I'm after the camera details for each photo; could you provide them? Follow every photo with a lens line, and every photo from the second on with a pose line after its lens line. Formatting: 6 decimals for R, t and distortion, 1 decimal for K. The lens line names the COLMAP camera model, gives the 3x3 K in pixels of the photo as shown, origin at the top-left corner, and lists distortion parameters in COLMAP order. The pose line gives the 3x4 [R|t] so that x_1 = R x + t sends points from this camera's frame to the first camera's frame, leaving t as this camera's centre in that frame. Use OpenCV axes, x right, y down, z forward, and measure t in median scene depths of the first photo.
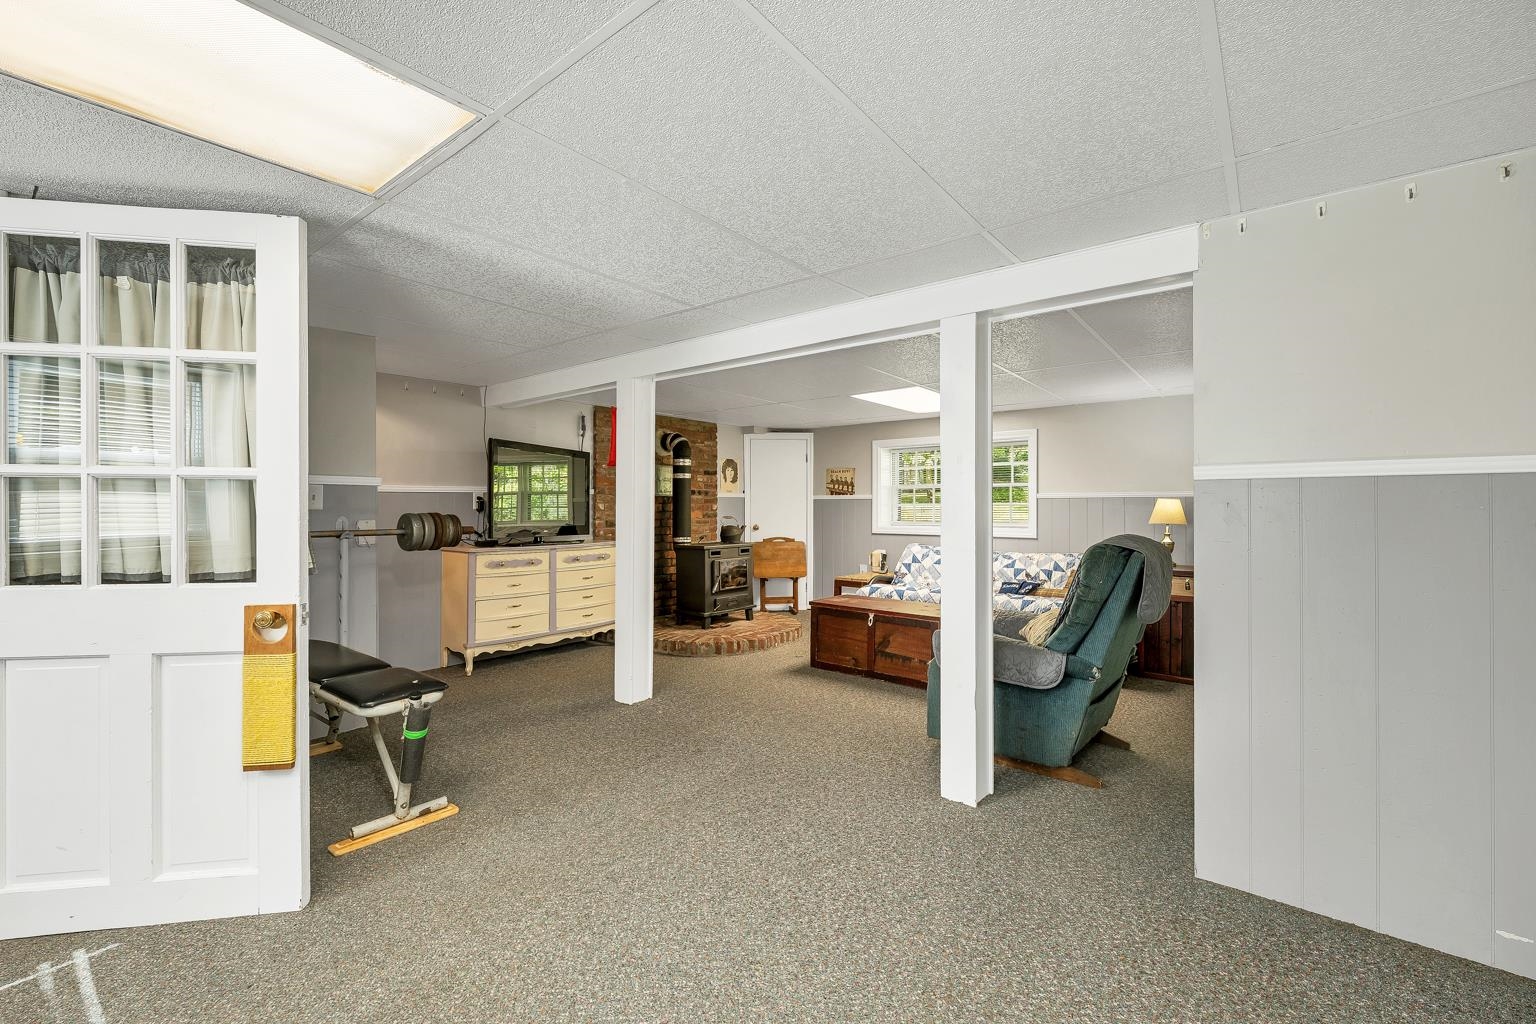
lens RADIAL K [[623.4, 0, 771.8], [0, 623.4, 508.4], [0, 0, 1]] dist [-0.041850, 0.000024]
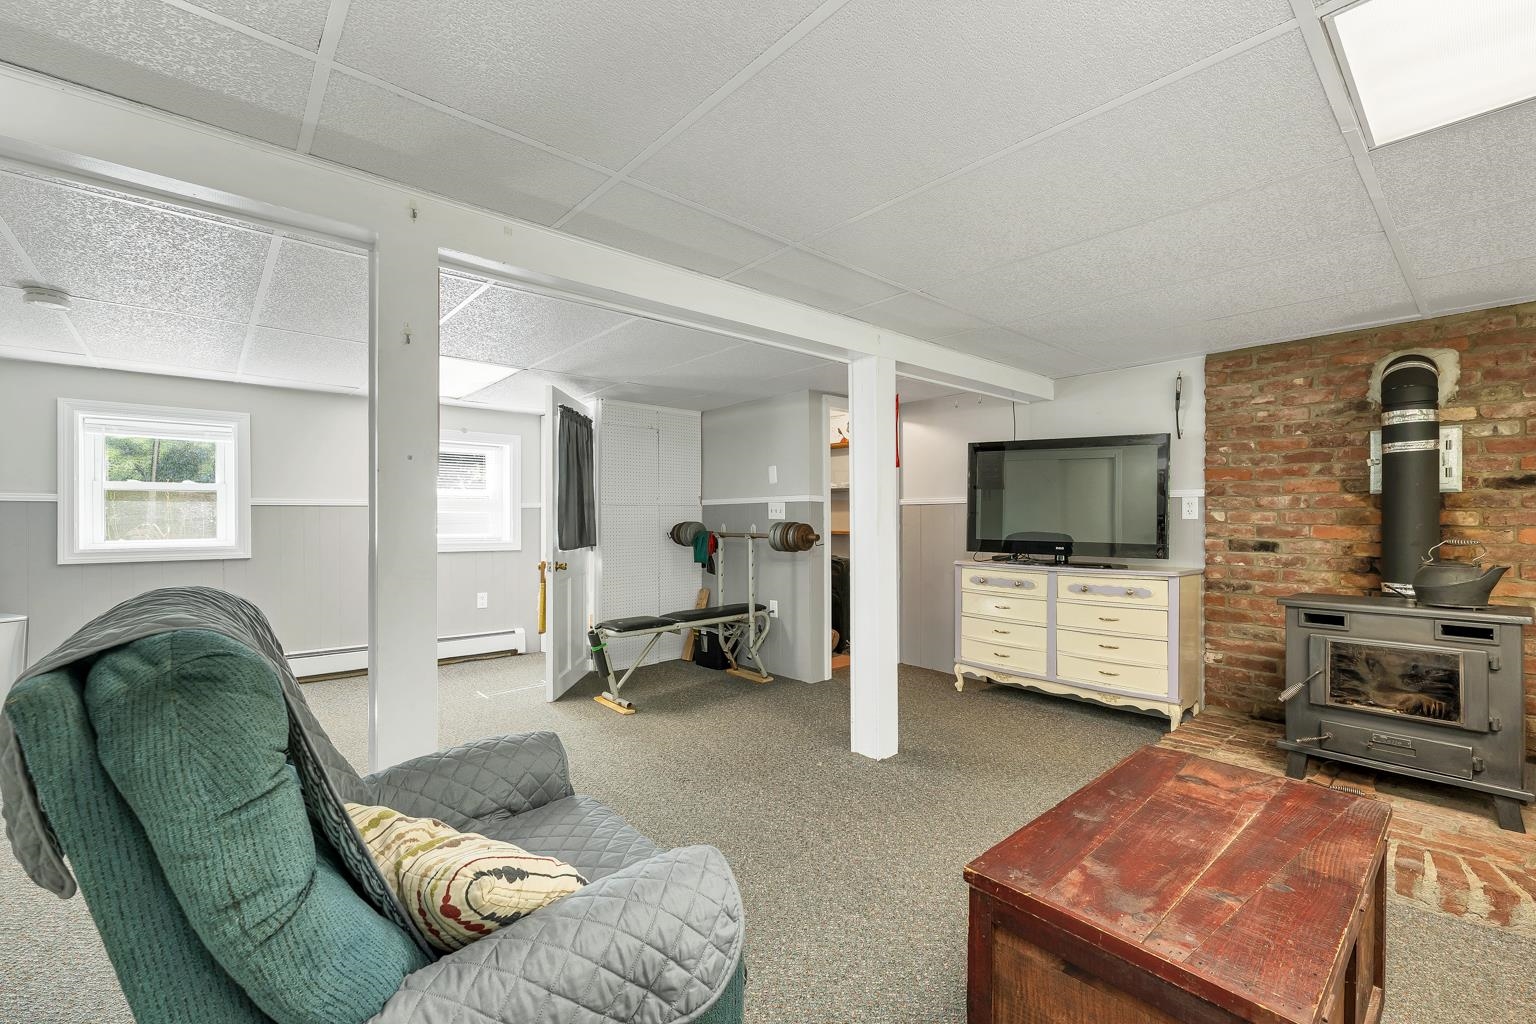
lens RADIAL K [[632.6, 0, 769.6], [0, 632.6, 517.3], [0, 0, 1]] dist [-0.001253, 0.000123]
pose [[-0.165672, -0.002853, -0.986177, 0.397713], [-0.001728, 0.999995, -0.002603, 0.000618], [0.986179, 0.001273, -0.165676, 0.641284]]
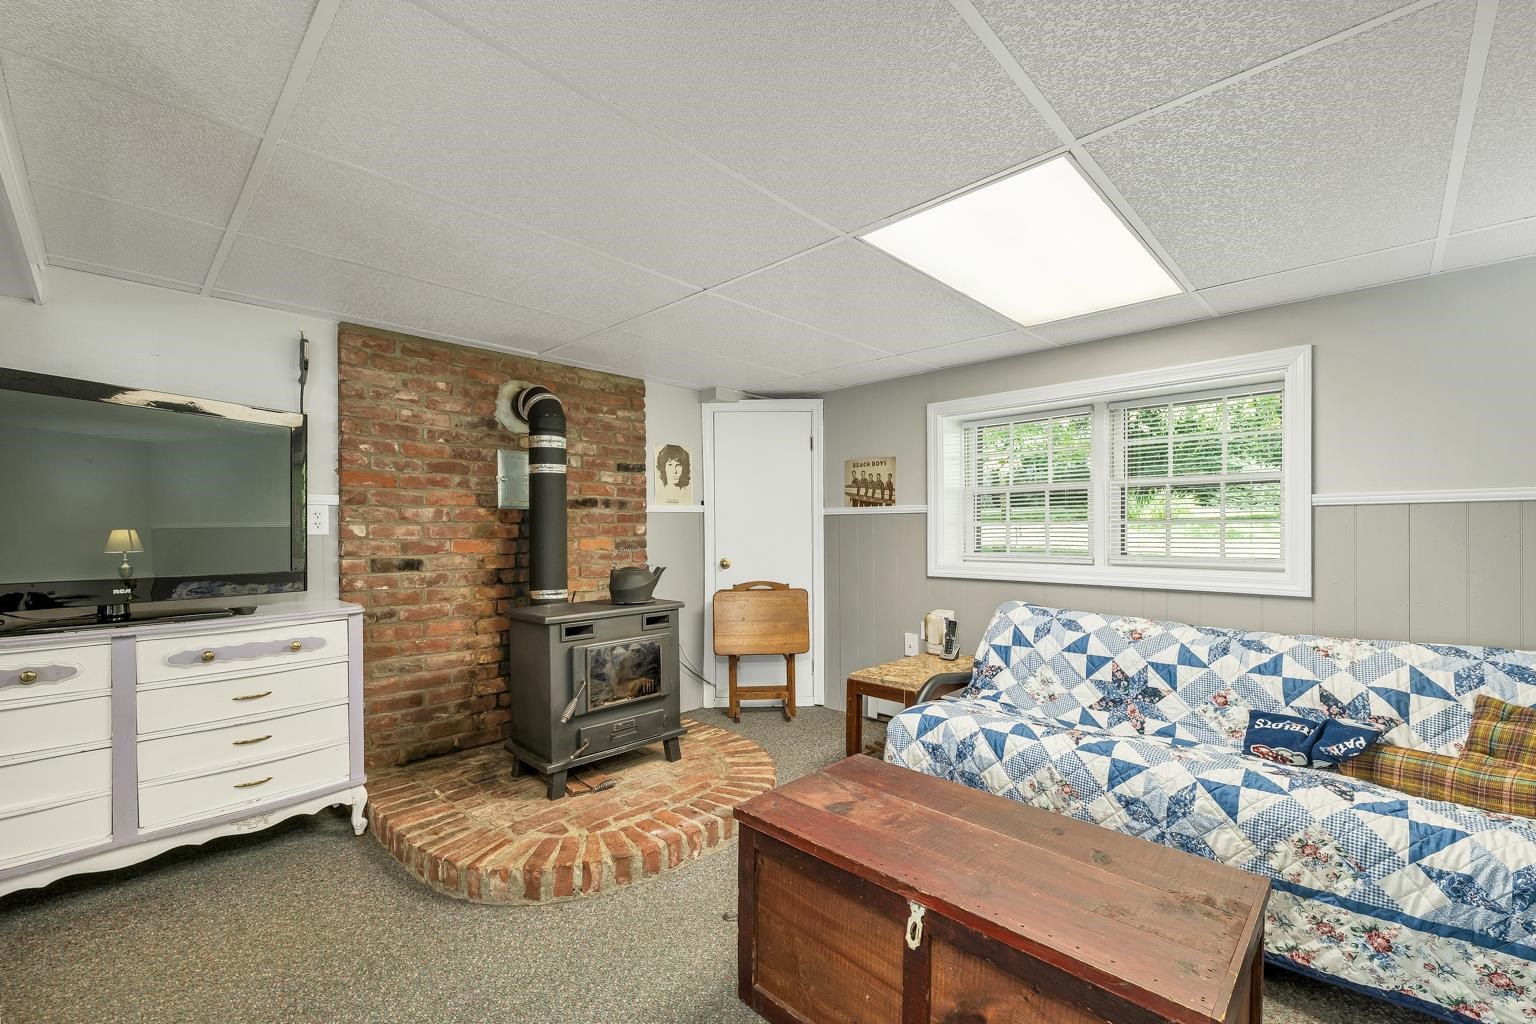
lens RADIAL K [[643.3, 0, 764.4], [0, 643.3, 532.3], [0, 0, 1]] dist [-0.001116, -0.000092]
pose [[0.995448, -0.004783, -0.095183, 0.086728], [0.005336, 0.999970, 0.005557, -0.002376], [0.095153, -0.006039, 0.995444, 0.508559]]
